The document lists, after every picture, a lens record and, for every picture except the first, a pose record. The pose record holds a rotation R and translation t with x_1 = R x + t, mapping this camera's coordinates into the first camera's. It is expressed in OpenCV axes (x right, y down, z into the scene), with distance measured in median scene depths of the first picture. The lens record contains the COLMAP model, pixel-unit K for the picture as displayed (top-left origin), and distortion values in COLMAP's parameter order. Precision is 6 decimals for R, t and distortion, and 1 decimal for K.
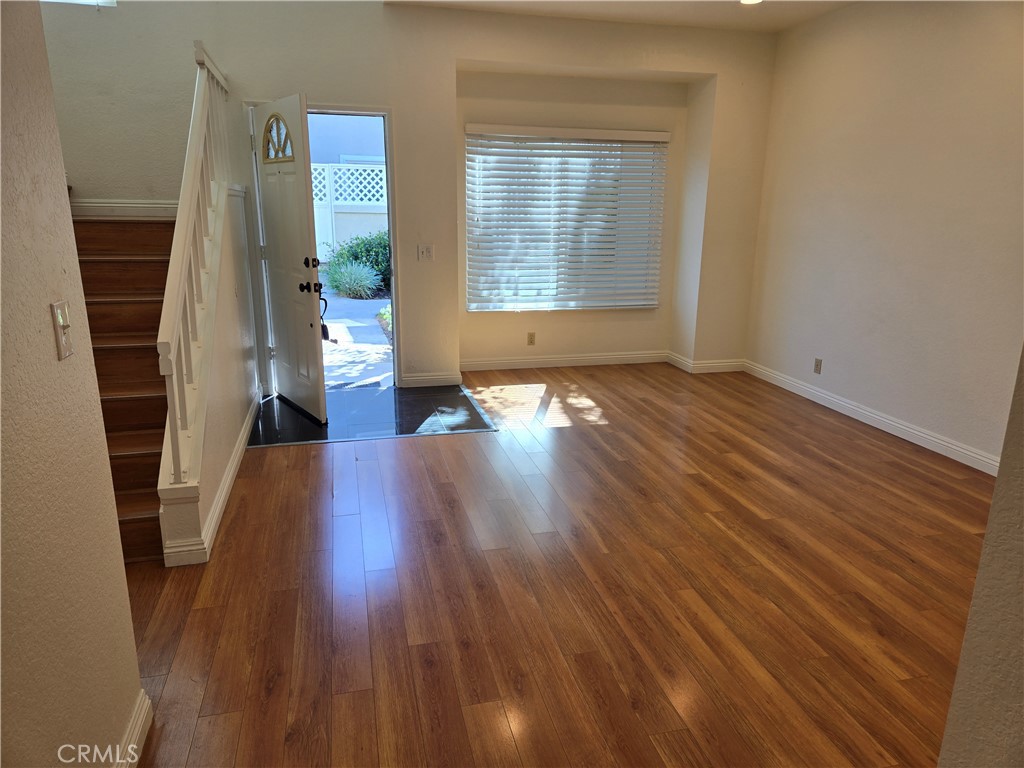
lens RADIAL K [[680.7, 0, 509.8], [0, 680.7, 384.1], [0, 0, 1]] dist [0.050452, -0.033847]
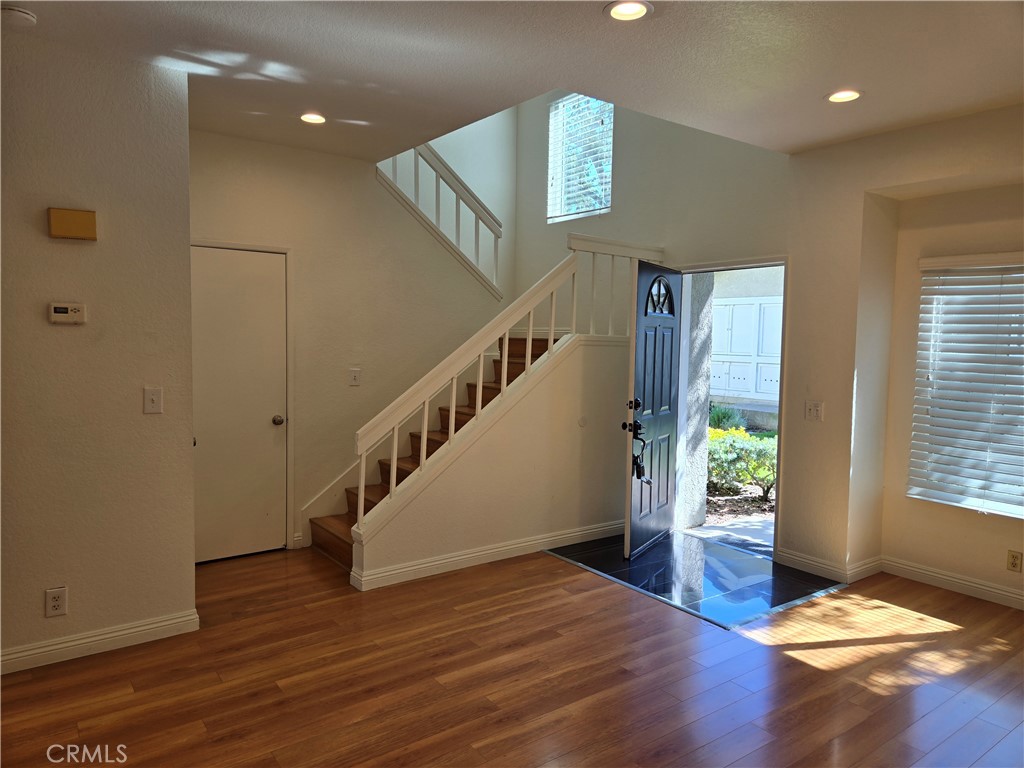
lens RADIAL K [[680.7, 0, 505.2], [0, 680.7, 381.4], [0, 0, 1]] dist [0.050452, -0.033847]
pose [[0.384649, 0.055670, -0.921383, 0.545329], [-0.253360, 0.966211, -0.047391, -0.096762], [0.887611, 0.251670, 0.385757, 0.345985]]
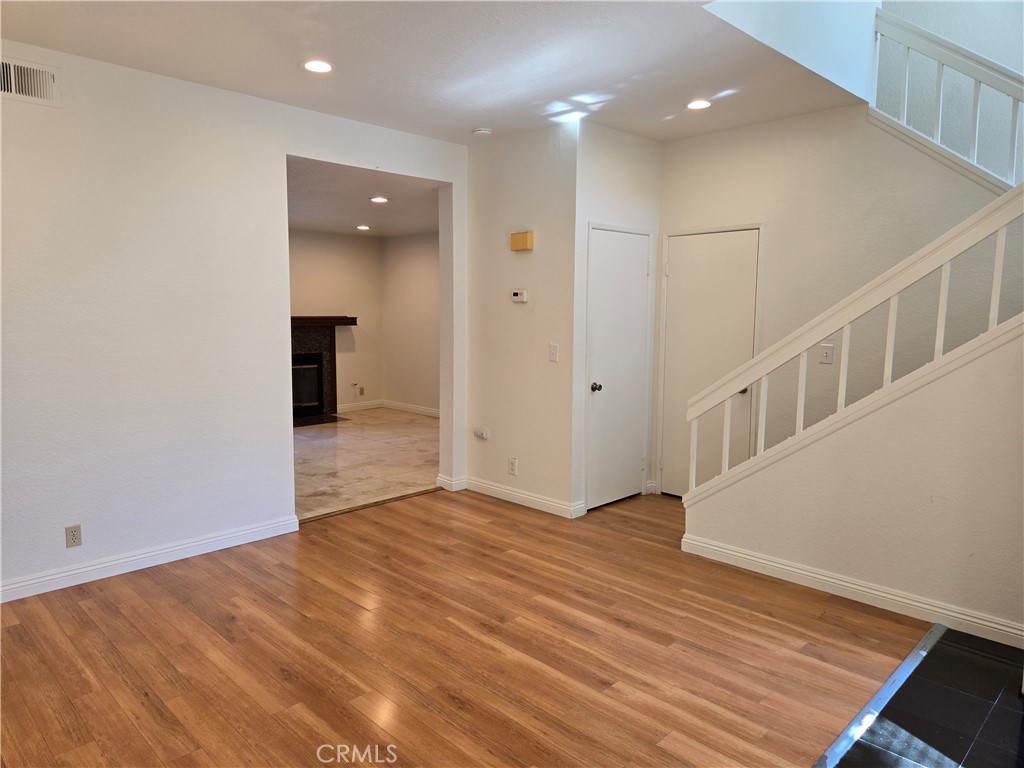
lens RADIAL K [[680.7, 0, 509.6], [0, 680.7, 385.1], [0, 0, 1]] dist [0.050452, -0.033847]
pose [[-0.852452, 0.044662, -0.520894, 0.369300], [-0.151063, 0.932804, 0.327196, -0.293179], [0.500505, 0.357607, -0.788424, 1.063582]]
